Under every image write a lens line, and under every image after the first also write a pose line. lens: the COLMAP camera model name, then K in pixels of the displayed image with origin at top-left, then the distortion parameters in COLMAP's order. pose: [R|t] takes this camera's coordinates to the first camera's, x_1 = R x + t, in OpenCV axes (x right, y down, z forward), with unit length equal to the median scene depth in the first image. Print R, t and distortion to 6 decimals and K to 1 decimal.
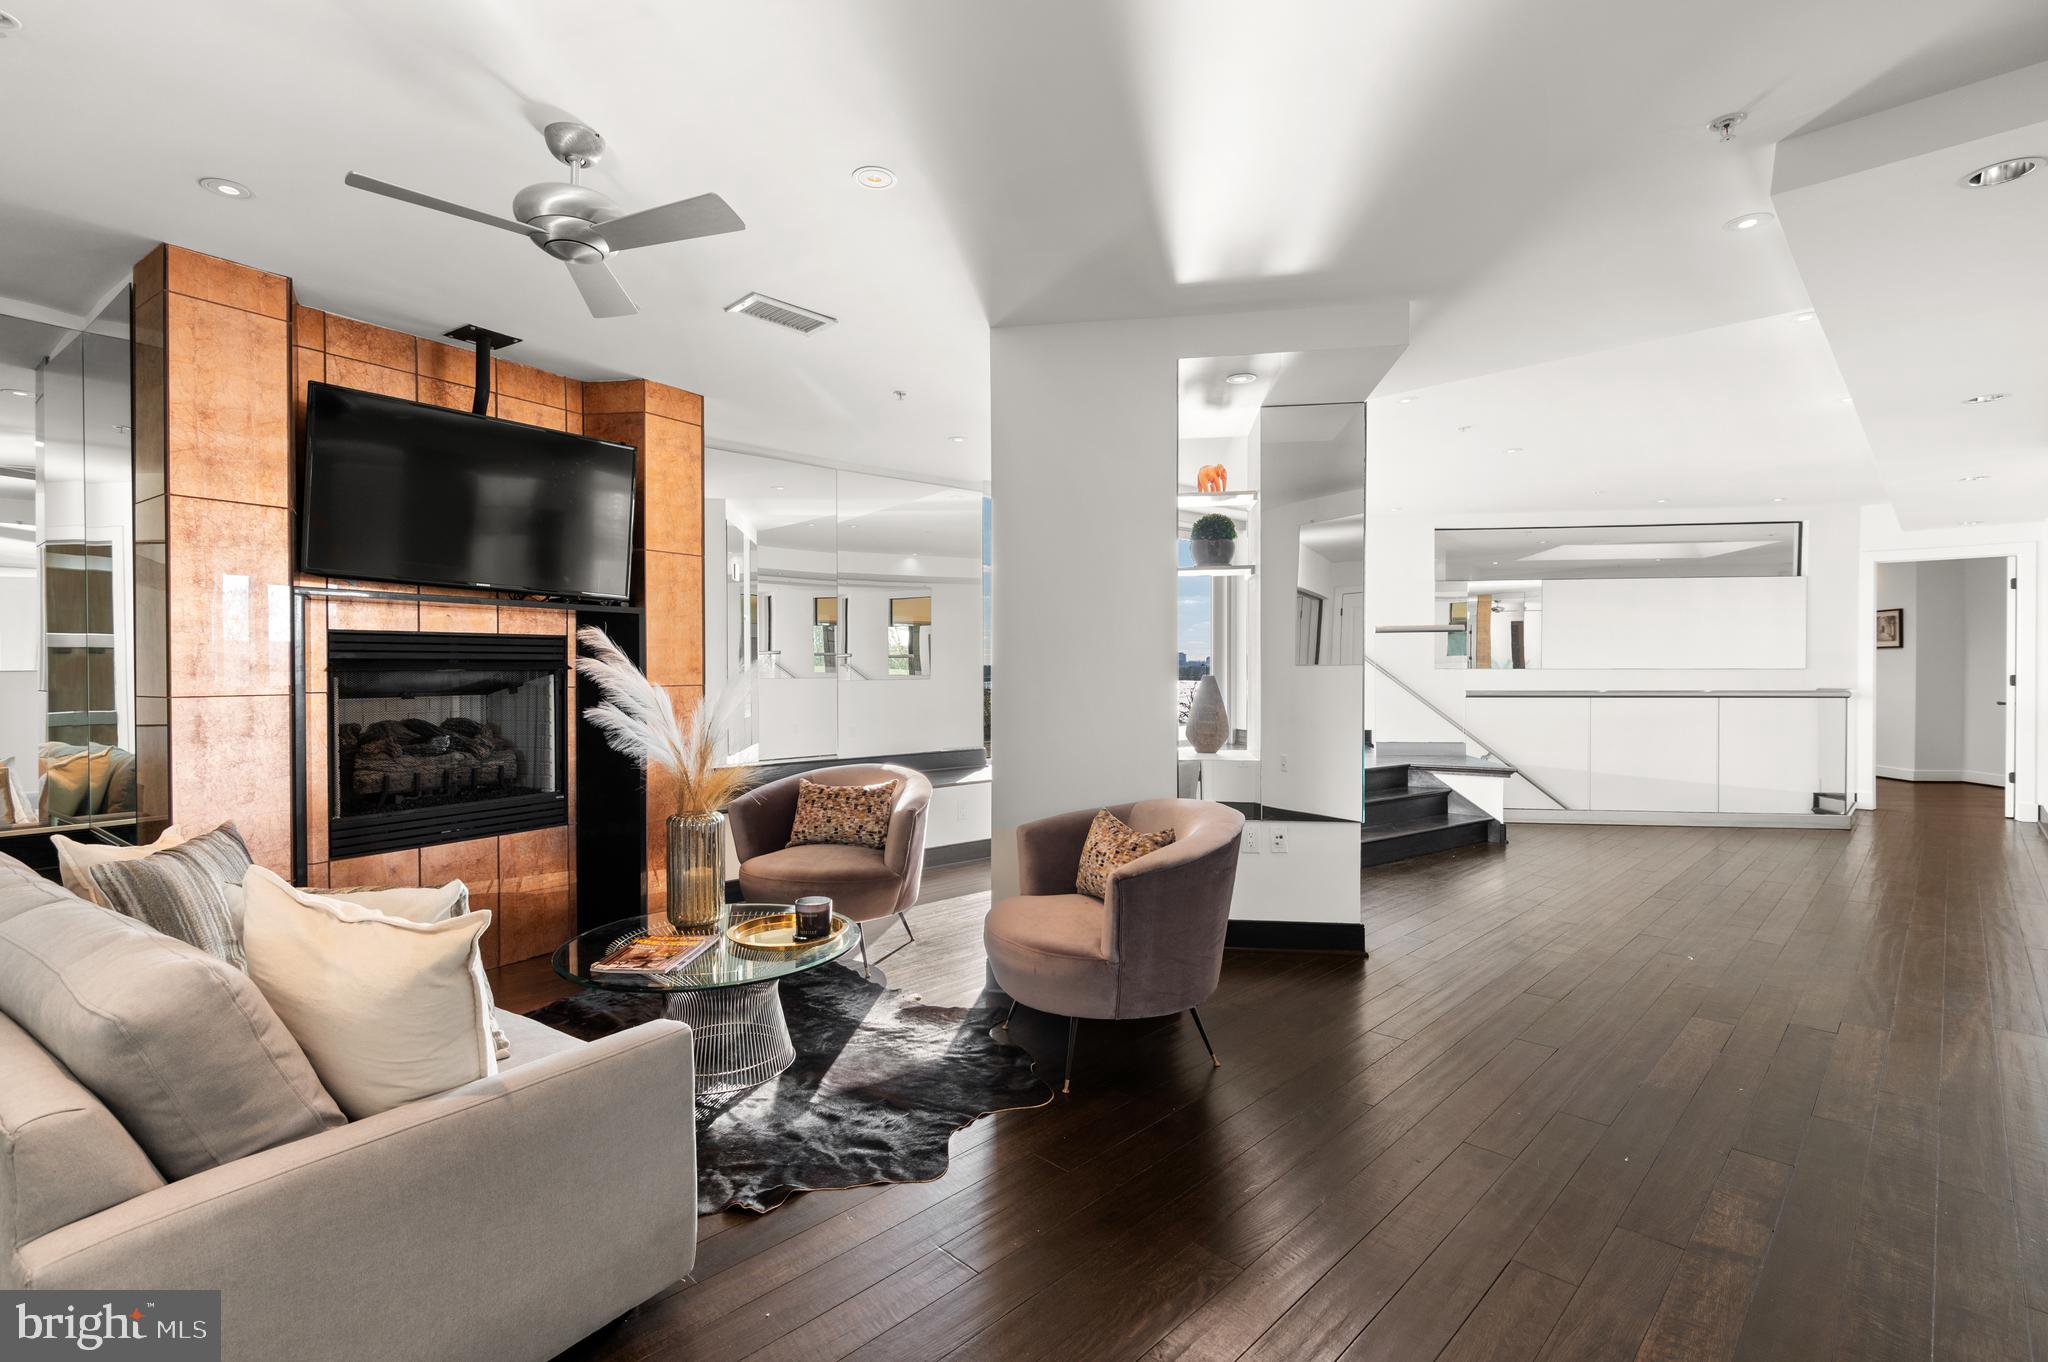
lens RADIAL K [[942.1, 0, 1021.4], [0, 942.1, 683.0], [0, 0, 1]] dist [0.010984, -0.011426]
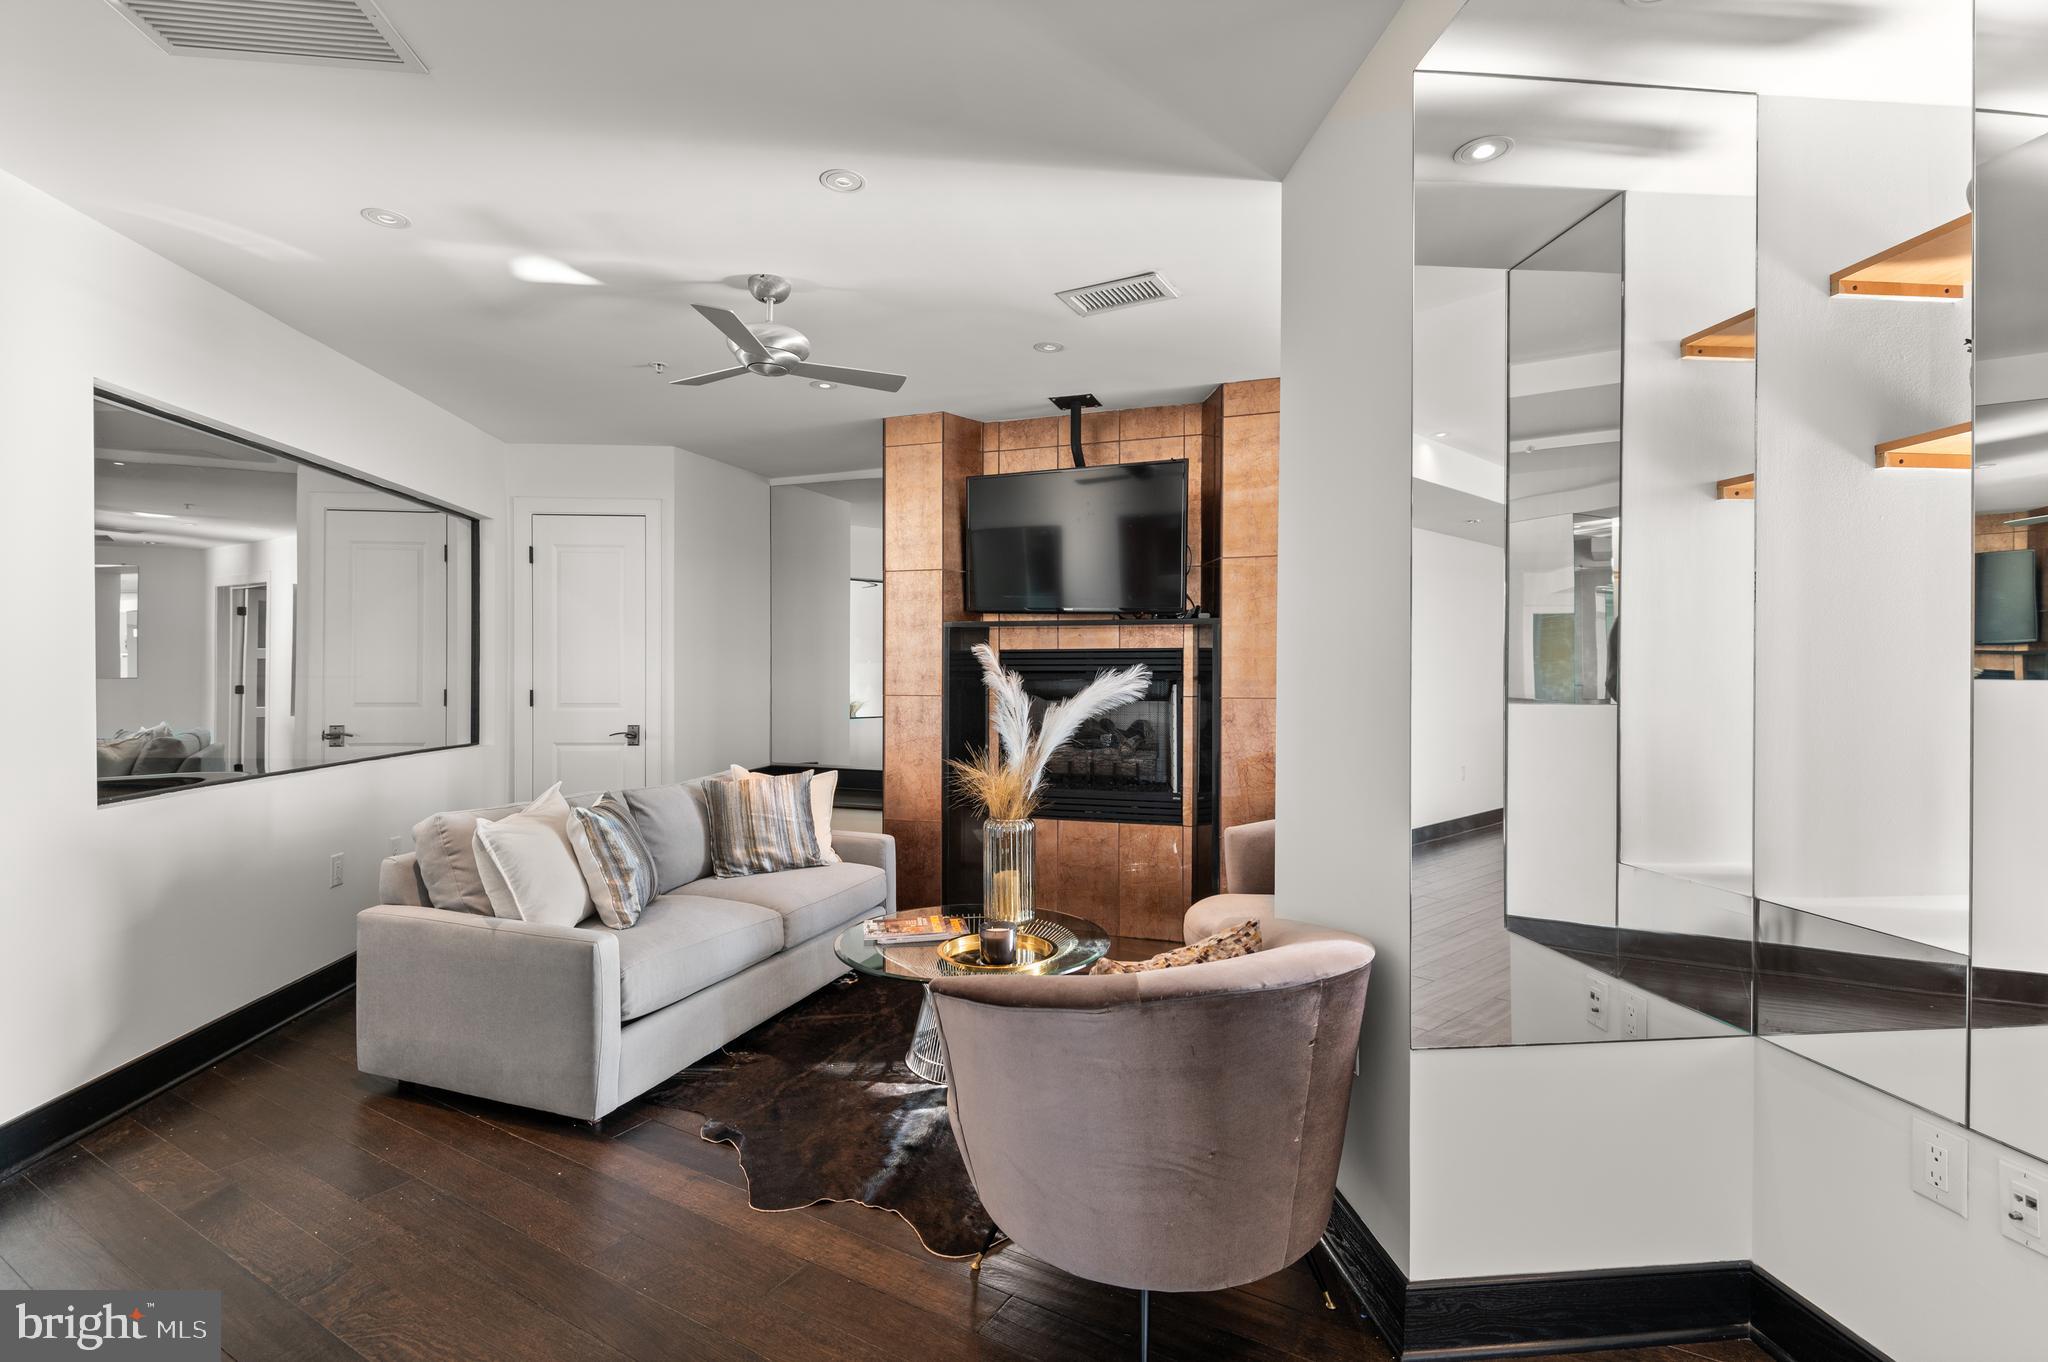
lens RADIAL K [[942.1, 0, 1021.4], [0, 942.1, 683.0], [0, 0, 1]] dist [0.010984, -0.011426]
pose [[0.243205, 0.010030, -0.969923, 0.566819], [-0.019481, 0.999795, 0.005454, -0.014382], [0.969779, 0.017569, 0.243351, 0.636494]]
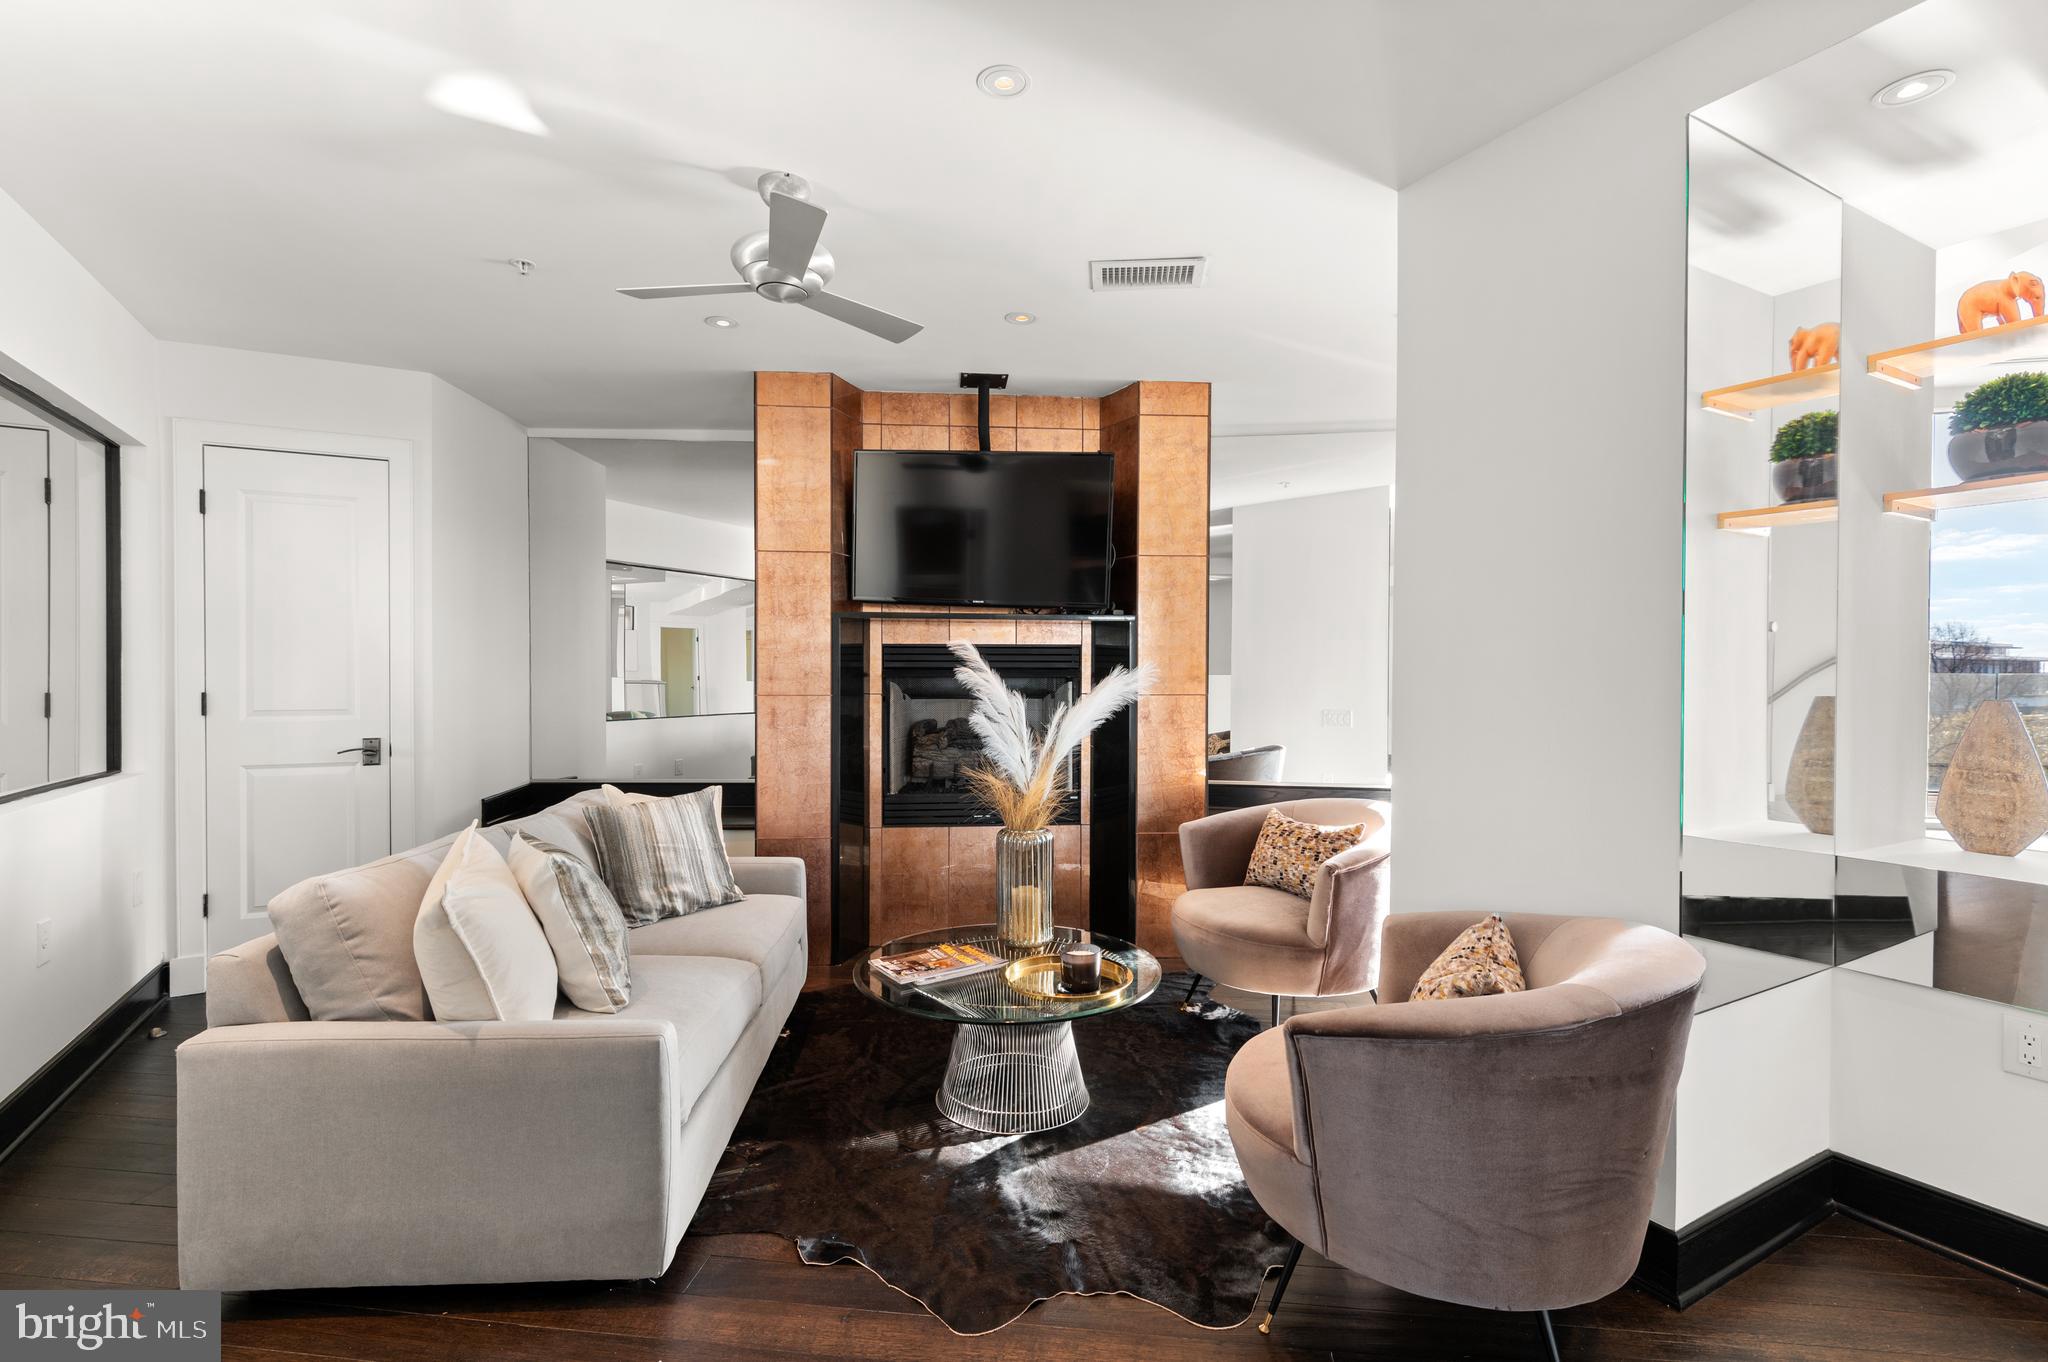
lens RADIAL K [[942.1, 0, 1021.4], [0, 942.1, 683.0], [0, 0, 1]] dist [0.010984, -0.011426]
pose [[0.611050, 0.012677, -0.791491, 0.343982], [-0.018055, 0.999835, 0.002075, -0.009561], [0.791386, 0.013023, 0.611178, 0.347982]]
